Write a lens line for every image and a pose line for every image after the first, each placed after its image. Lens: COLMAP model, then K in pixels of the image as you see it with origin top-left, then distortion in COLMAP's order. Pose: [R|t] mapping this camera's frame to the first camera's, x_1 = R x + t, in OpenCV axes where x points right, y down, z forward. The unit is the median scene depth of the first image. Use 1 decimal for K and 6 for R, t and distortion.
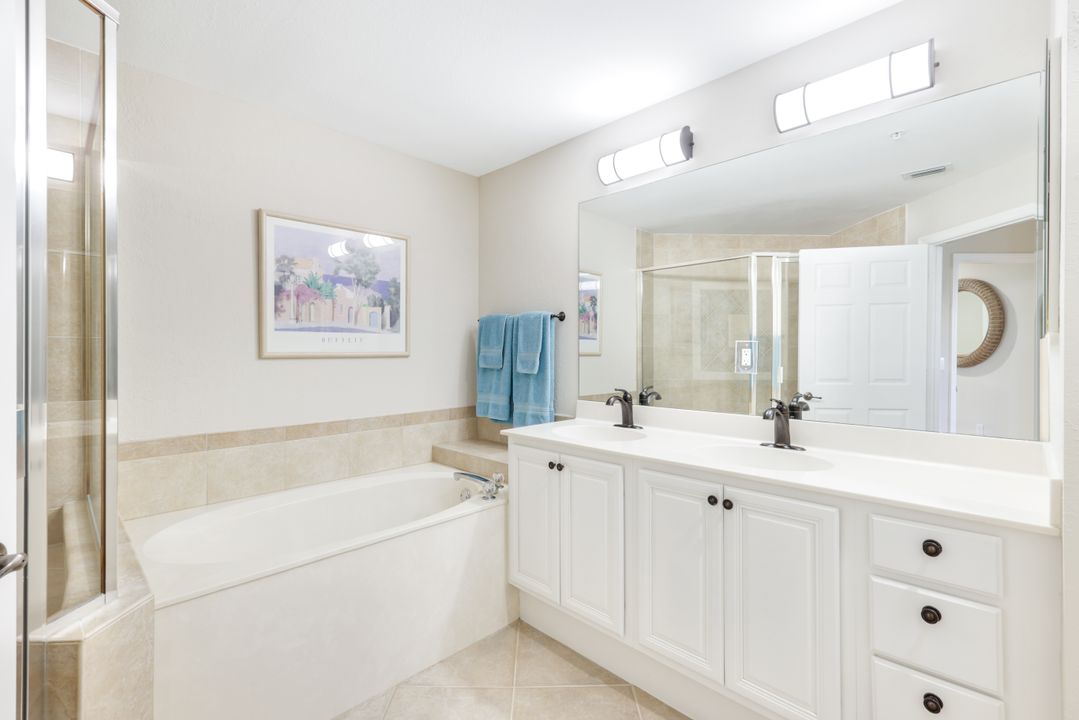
lens RADIAL K [[469.1, 0, 541.4], [0, 469.1, 354.8], [0, 0, 1]] dist [0.002538, 0.000107]
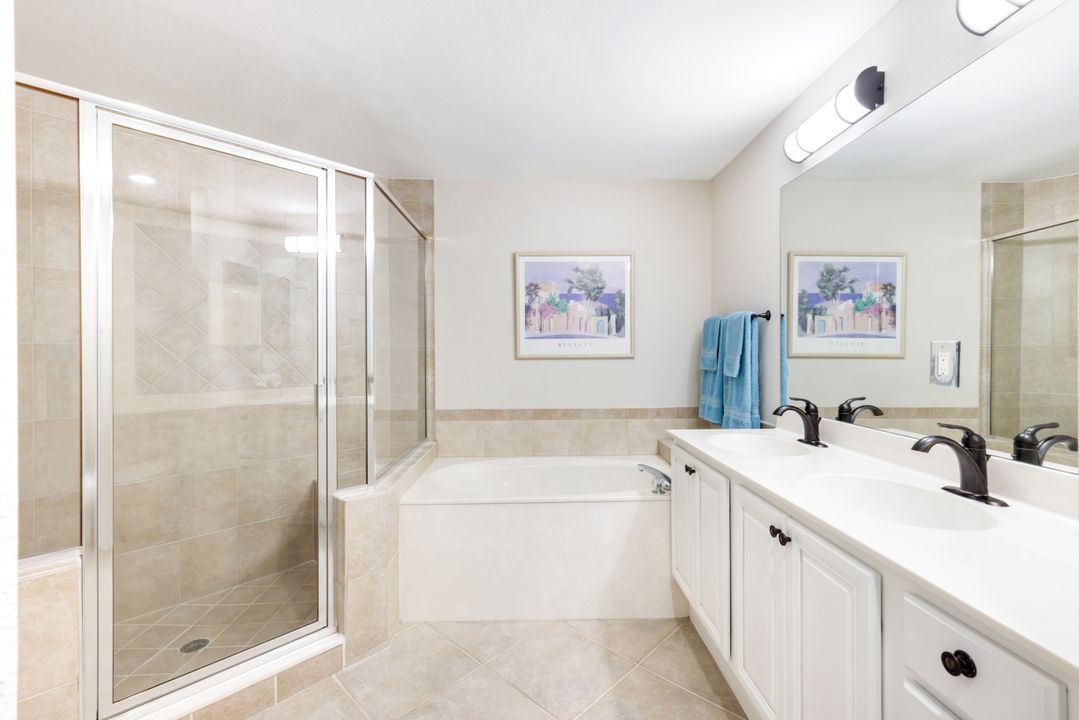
lens RADIAL K [[450.1, 0, 543.6], [0, 450.1, 355.5], [0, 0, 1]] dist [-0.002520, -0.000202]
pose [[0.735002, 0.003255, -0.678057, 0.323149], [-0.001916, 0.999994, 0.002725, -0.005626], [0.678063, -0.000704, 0.735004, 0.061095]]
